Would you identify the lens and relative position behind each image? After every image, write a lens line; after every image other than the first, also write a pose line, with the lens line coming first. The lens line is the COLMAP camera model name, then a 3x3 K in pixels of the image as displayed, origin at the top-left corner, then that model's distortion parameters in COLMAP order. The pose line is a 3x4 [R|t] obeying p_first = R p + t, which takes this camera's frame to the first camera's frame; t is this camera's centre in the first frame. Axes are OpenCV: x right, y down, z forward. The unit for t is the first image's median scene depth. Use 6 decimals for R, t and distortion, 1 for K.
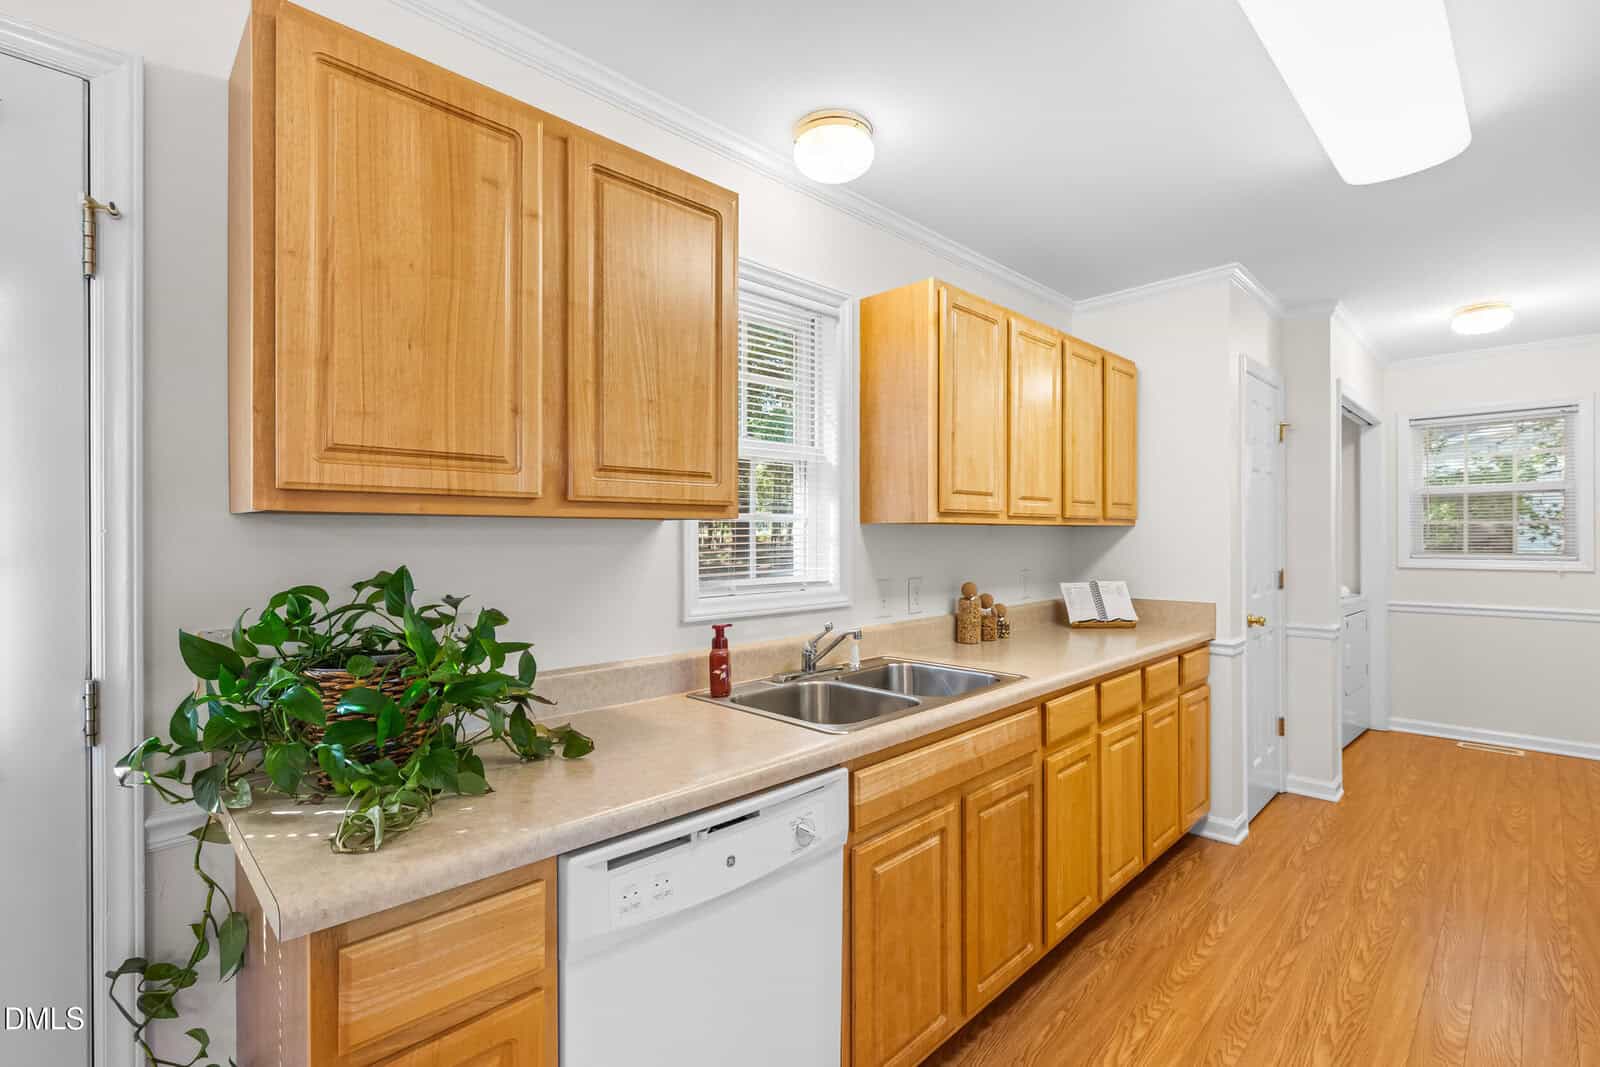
lens RADIAL K [[722.8, 0, 800.0], [0, 722.8, 533.5], [0, 0, 1]] dist [-0.004055, 0.000487]
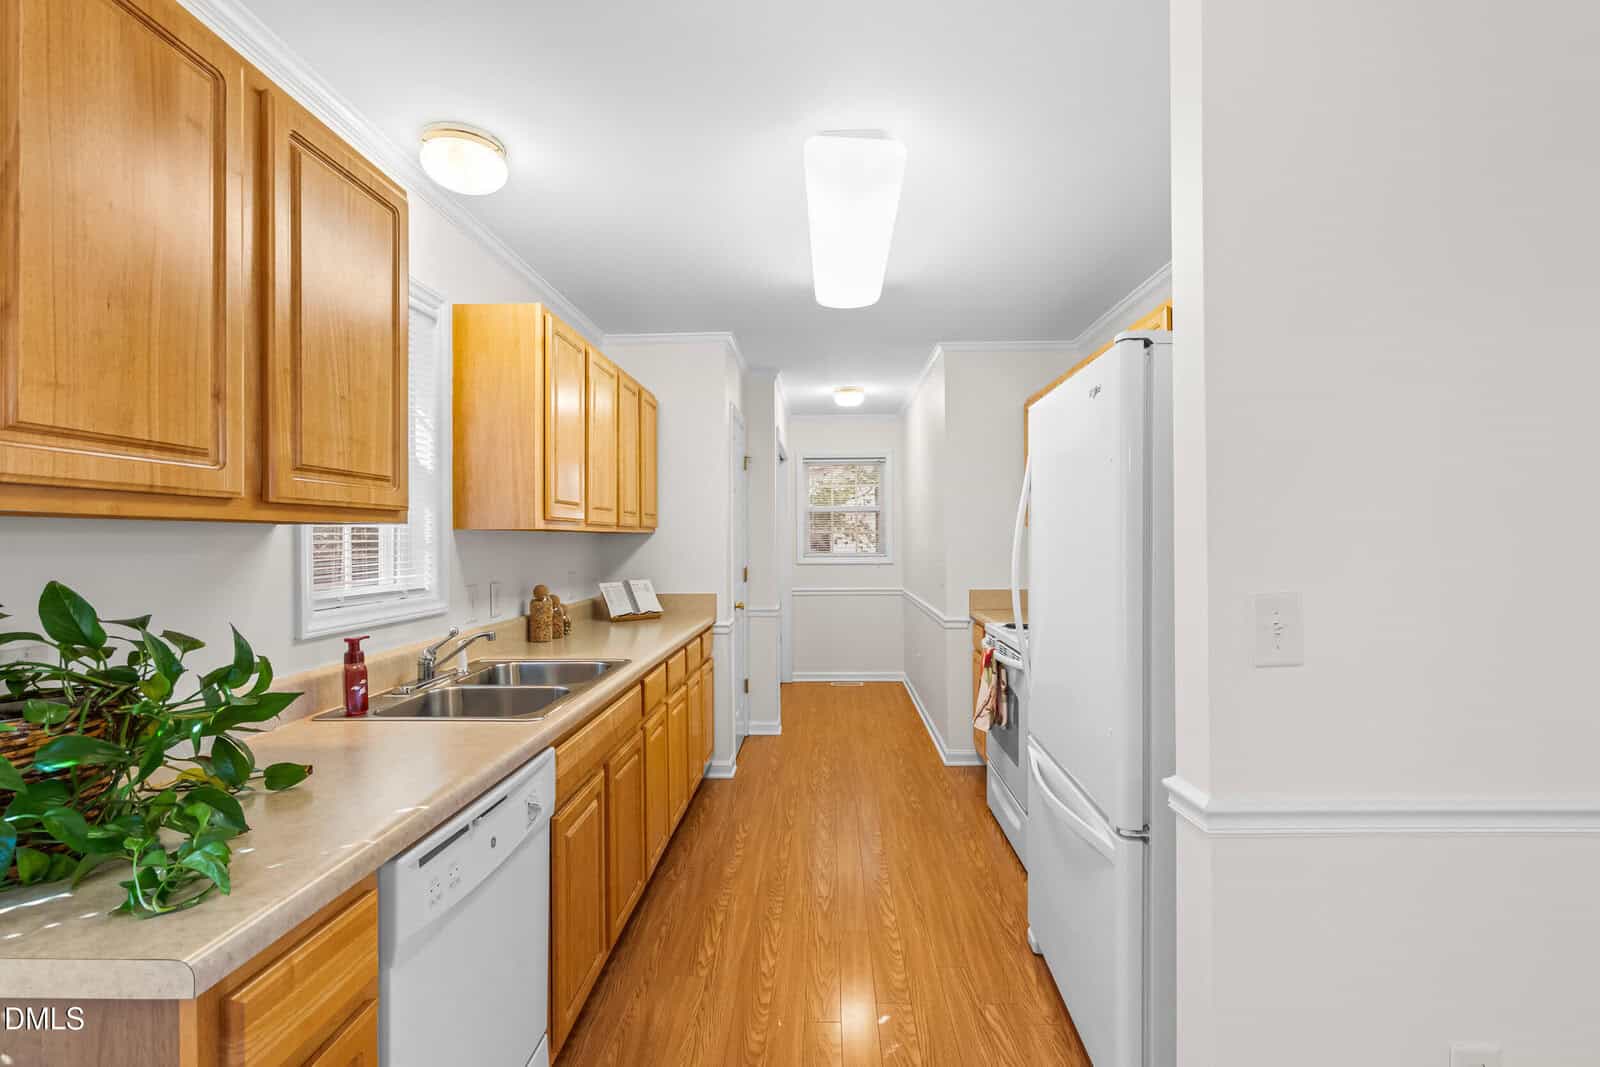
lens RADIAL K [[729.2, 0, 800.0], [0, 729.2, 533.5], [0, 0, 1]] dist [-0.004742, 0.000208]
pose [[0.726645, 0.006984, 0.686978, -0.289927], [-0.001881, 0.999965, -0.008176, -0.000590], [-0.687011, 0.004649, 0.726632, -0.061949]]
